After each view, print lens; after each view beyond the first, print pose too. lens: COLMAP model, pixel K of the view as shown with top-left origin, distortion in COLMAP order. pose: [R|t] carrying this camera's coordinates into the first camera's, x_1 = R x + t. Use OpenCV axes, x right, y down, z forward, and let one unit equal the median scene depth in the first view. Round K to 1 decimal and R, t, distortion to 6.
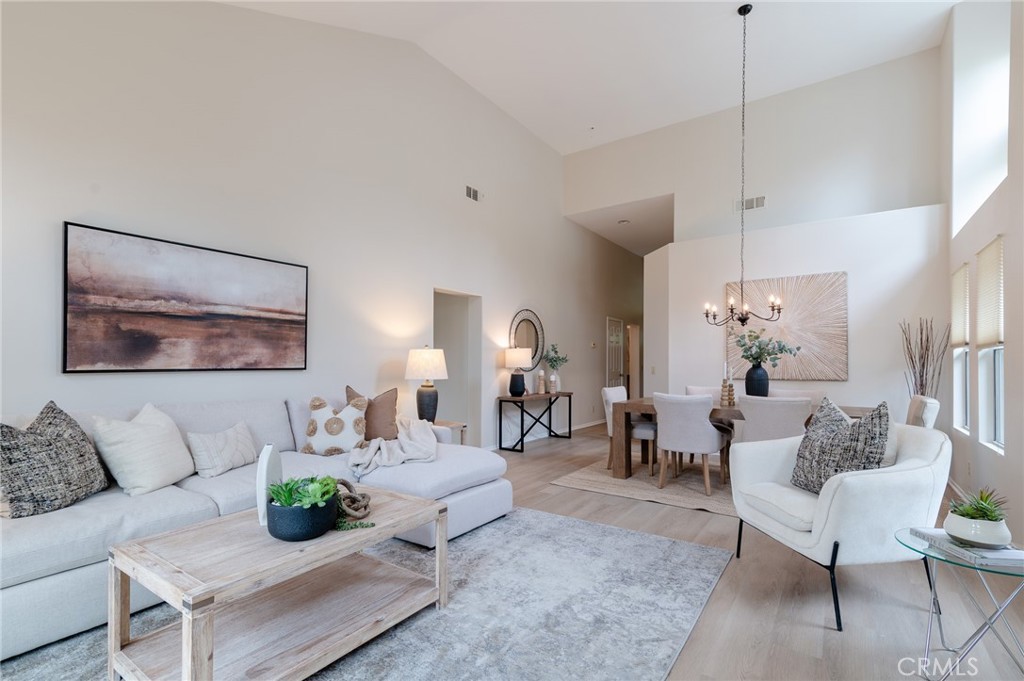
lens RADIAL K [[472.6, 0, 508.4], [0, 472.6, 365.3], [0, 0, 1]] dist [0.014863, 0.000047]
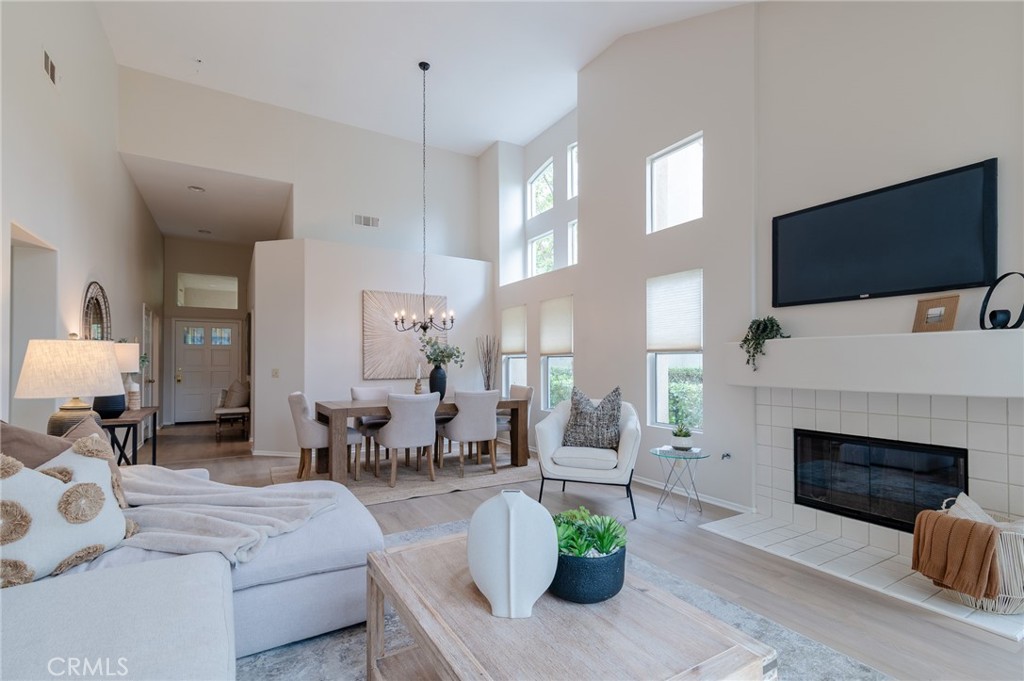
lens RADIAL K [[469.3, 0, 518.7], [0, 469.3, 361.2], [0, 0, 1]] dist [0.020395, 0.000192]
pose [[0.397099, 0.004223, 0.917766, -0.622622], [0.006850, 0.999948, -0.007565, -0.003984], [-0.917750, 0.009290, 0.397049, 0.420052]]
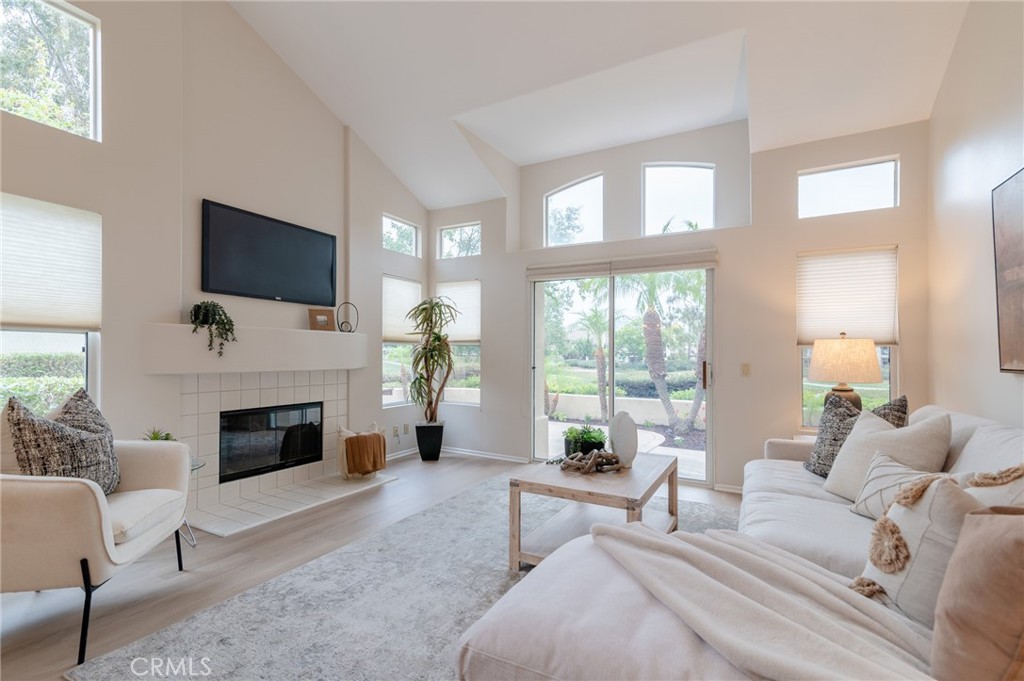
lens RADIAL K [[462.0, 0, 506.1], [0, 462.0, 351.7], [0, 0, 1]] dist [0.014344, -0.000261]
pose [[-0.994685, -0.010782, -0.102399, -0.002777], [-0.011440, 0.999917, 0.005843, -0.010674], [0.102328, 0.006984, -0.994726, 1.352109]]
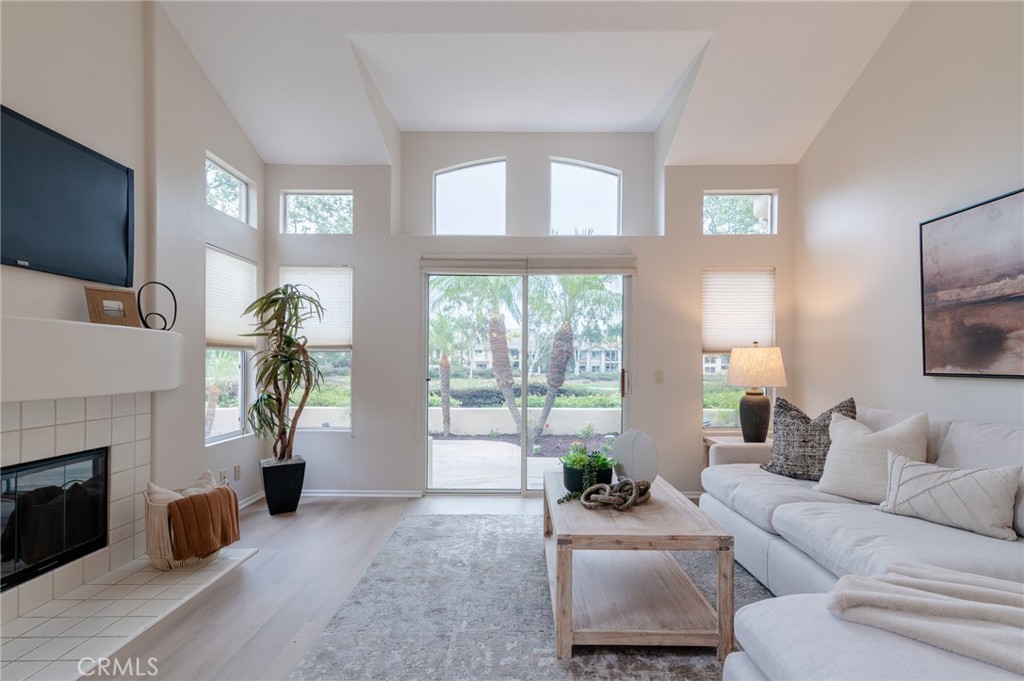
lens RADIAL K [[469.3, 0, 518.7], [0, 469.3, 361.2], [0, 0, 1]] dist [0.020395, 0.000192]
pose [[-0.822647, -0.004686, -0.568534, 0.255242], [-0.008771, 0.999952, 0.004450, -0.008372], [0.568485, 0.008647, -0.822648, 1.054010]]
